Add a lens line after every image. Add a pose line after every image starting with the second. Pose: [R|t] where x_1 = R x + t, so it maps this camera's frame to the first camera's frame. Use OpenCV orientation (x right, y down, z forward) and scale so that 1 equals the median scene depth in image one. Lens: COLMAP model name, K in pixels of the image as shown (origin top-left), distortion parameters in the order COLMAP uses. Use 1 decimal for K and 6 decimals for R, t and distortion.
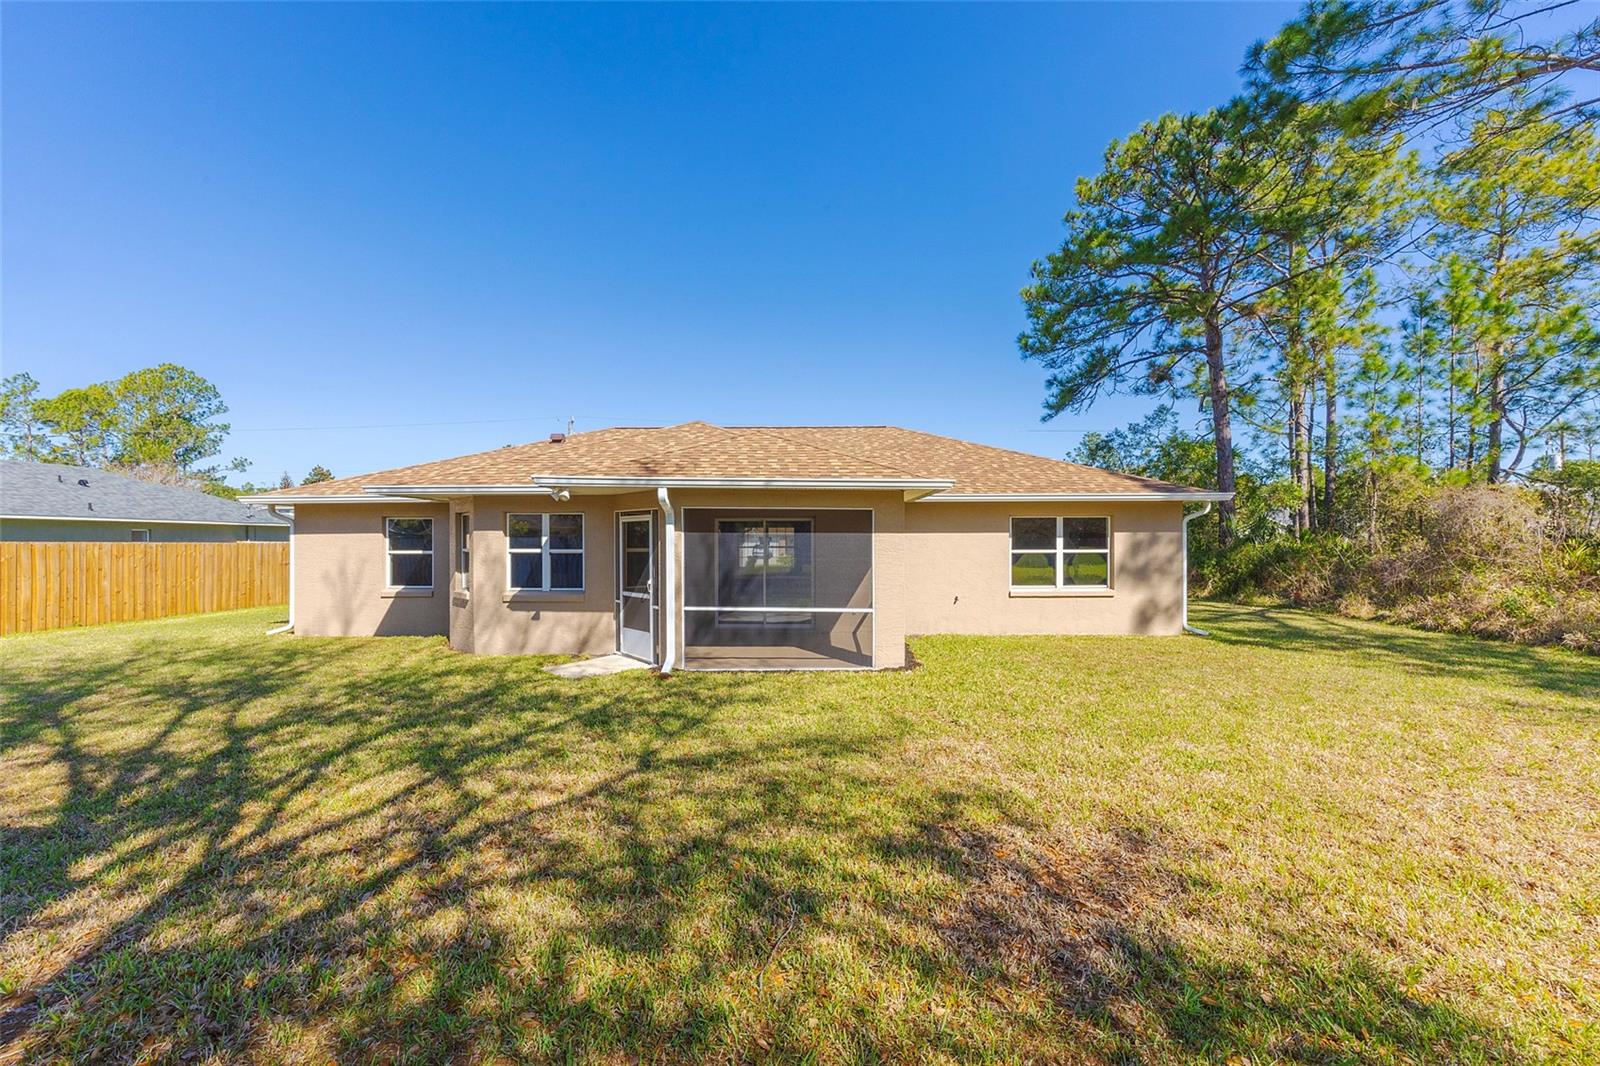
lens RADIAL K [[652.8, 0, 802.8], [0, 652.8, 537.8], [0, 0, 1]] dist [0.000176, 0.000435]
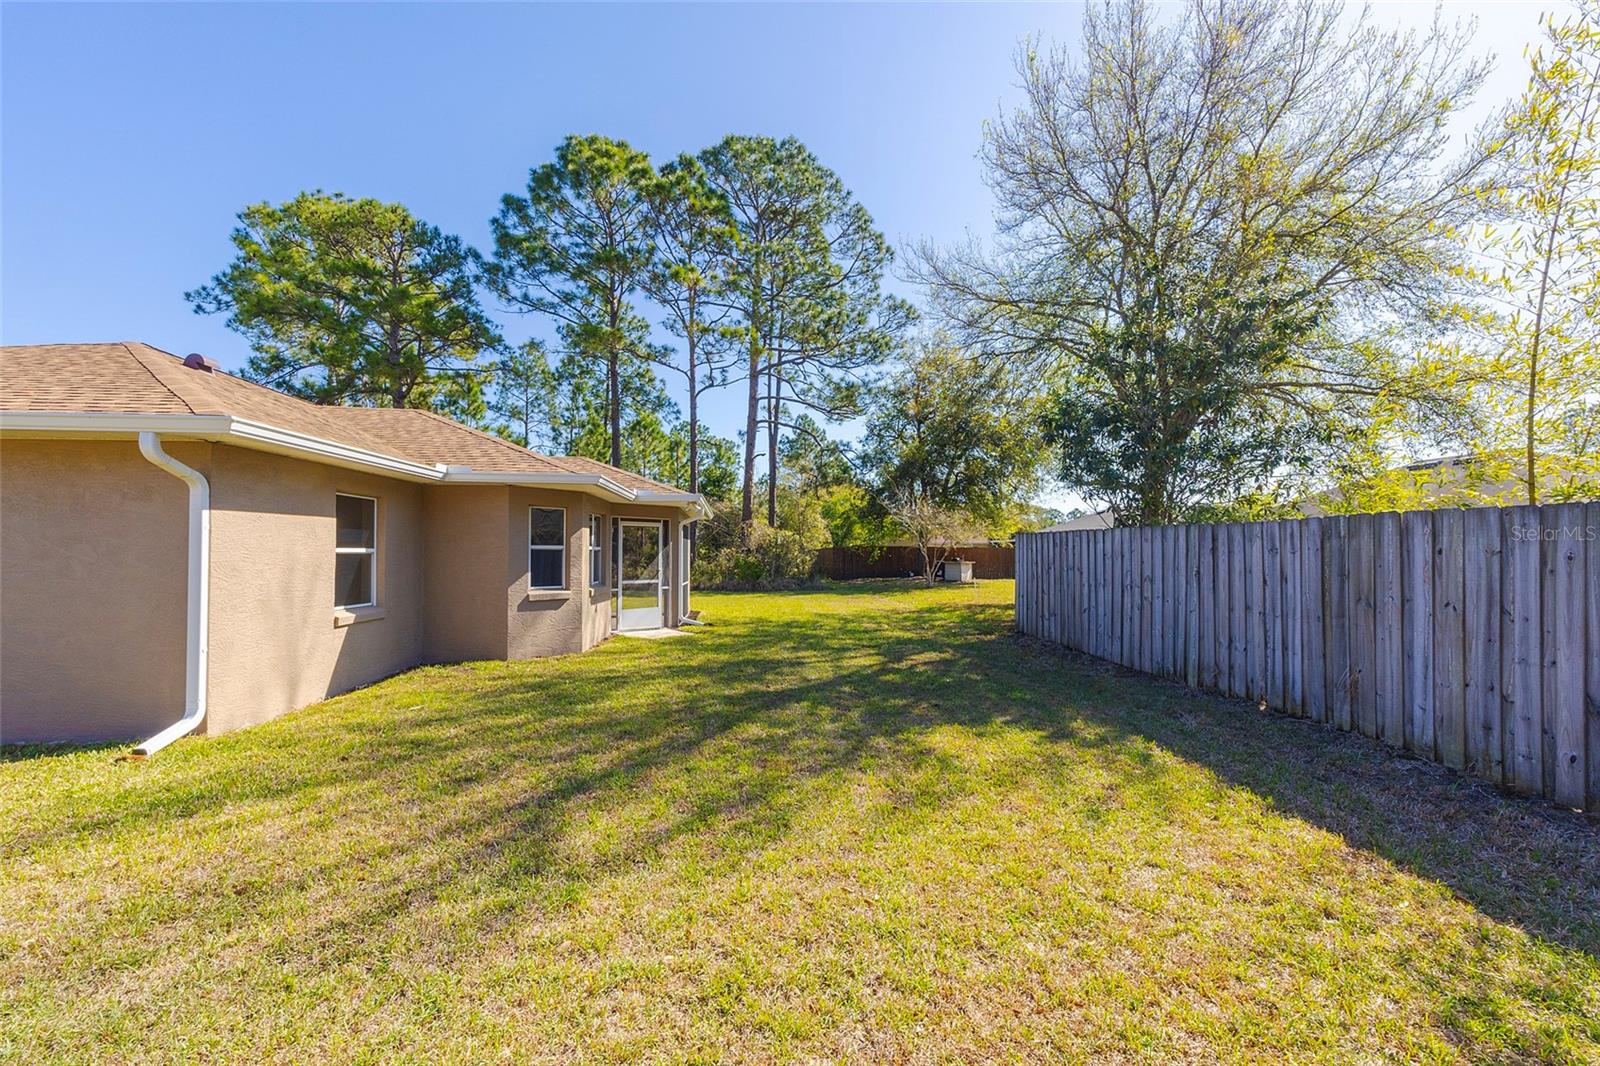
lens RADIAL K [[652.8, 0, 802.8], [0, 652.8, 537.8], [0, 0, 1]] dist [0.000176, 0.000435]
pose [[-0.061734, 0.010739, 0.998035, -1.252453], [-0.016057, 0.999802, -0.011751, 0.010182], [-0.997963, -0.016751, -0.061550, 0.621055]]
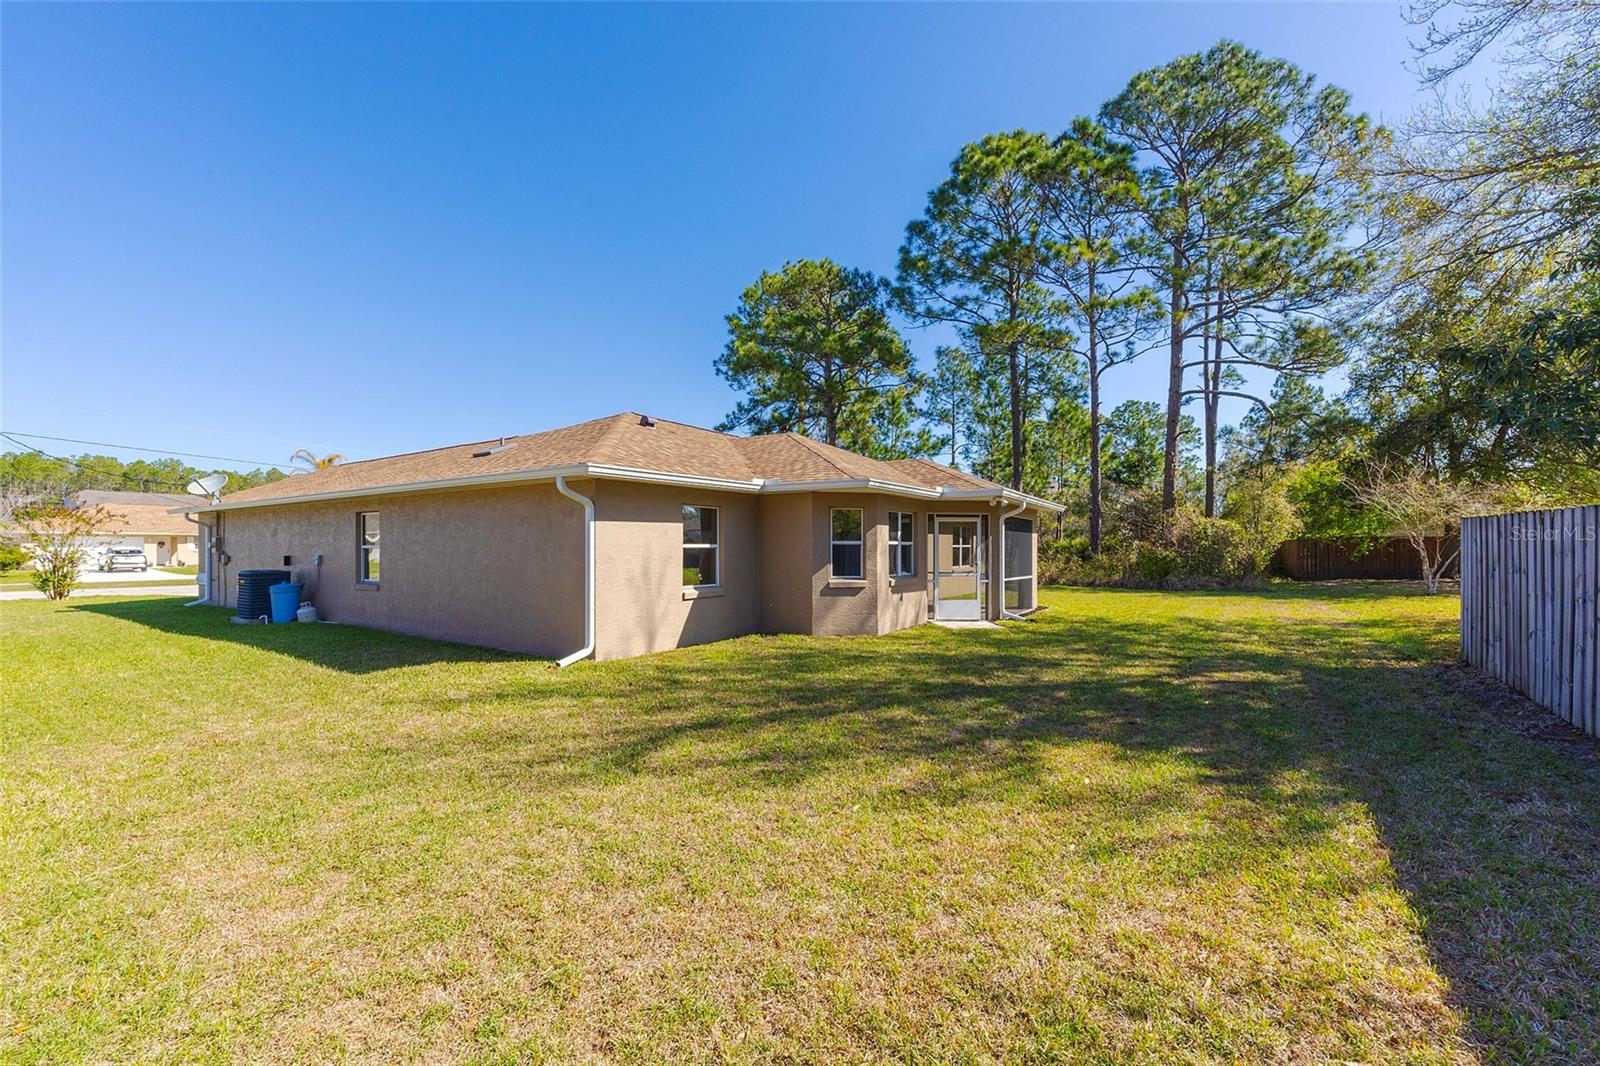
lens RADIAL K [[664.8, 0, 814.9], [0, 664.8, 539.0], [0, 0, 1]] dist [-0.002288, 0.005973]
pose [[0.575766, -0.004523, 0.817602, -1.239297], [-0.004146, 0.999956, 0.008452, 0.004659], [-0.817604, -0.008256, 0.575722, 0.376570]]
